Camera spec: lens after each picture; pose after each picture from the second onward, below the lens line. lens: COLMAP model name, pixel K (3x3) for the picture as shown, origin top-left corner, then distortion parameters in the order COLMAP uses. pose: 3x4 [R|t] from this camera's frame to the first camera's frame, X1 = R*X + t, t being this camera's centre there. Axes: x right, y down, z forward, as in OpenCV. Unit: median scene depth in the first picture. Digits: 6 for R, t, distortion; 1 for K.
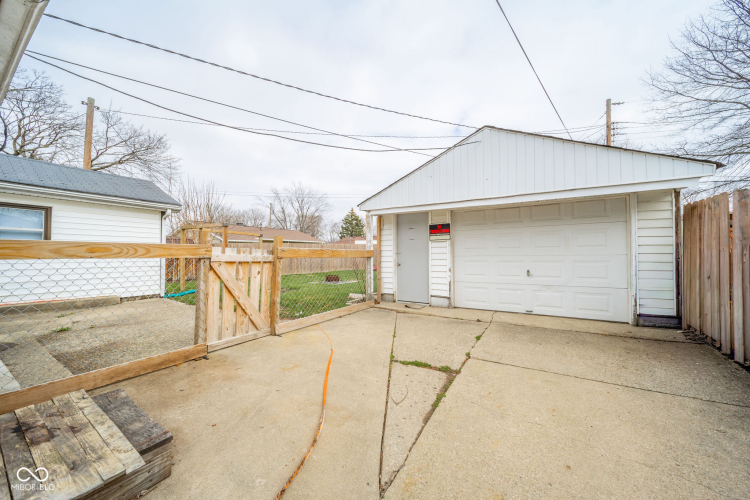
lens RADIAL K [[265.9, 0, 386.4], [0, 265.9, 249.7], [0, 0, 1]] dist [-0.000016, -0.000128]
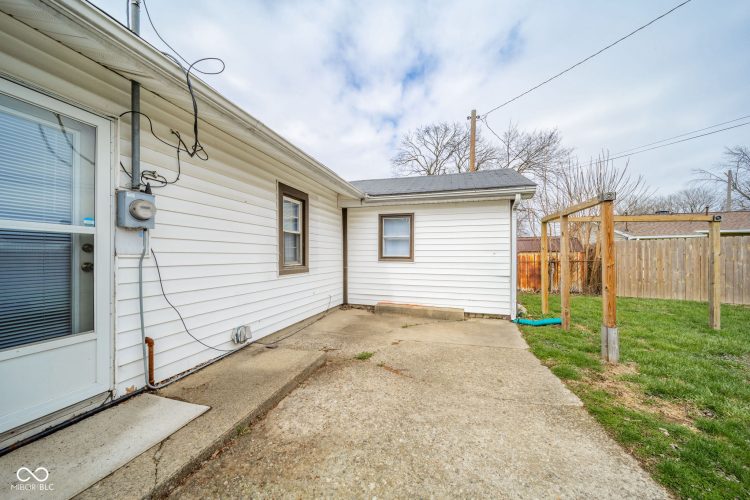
lens RADIAL K [[264.0, 0, 375.0], [0, 264.0, 250.0], [0, 0, 1]] dist [0.000831, 0.000028]
pose [[0.231354, -0.016757, -0.972725, -0.083128], [0.014244, 0.999803, -0.013836, -0.001582], [0.972765, -0.010655, 0.231547, 0.164312]]
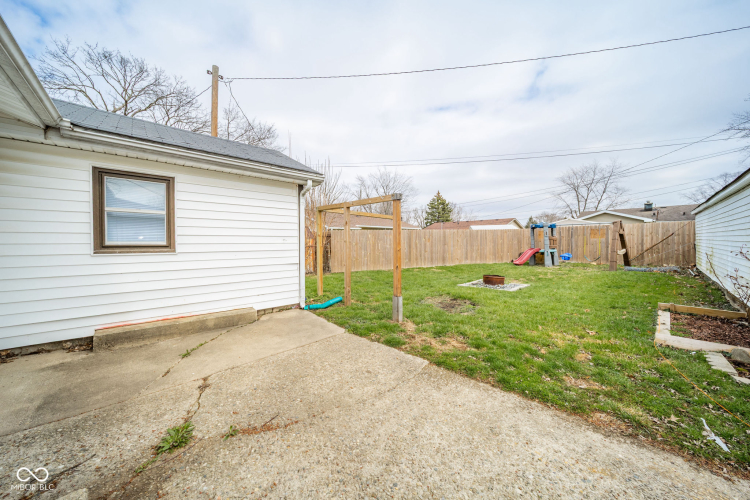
lens RADIAL K [[265.3, 0, 374.5], [0, 265.3, 246.0], [0, 0, 1]] dist [0.000435, -0.000131]
pose [[0.953242, 0.005771, -0.302154, -0.154098], [0.005060, 0.999373, 0.035052, -0.002610], [0.302167, -0.034942, 0.952614, 0.136404]]
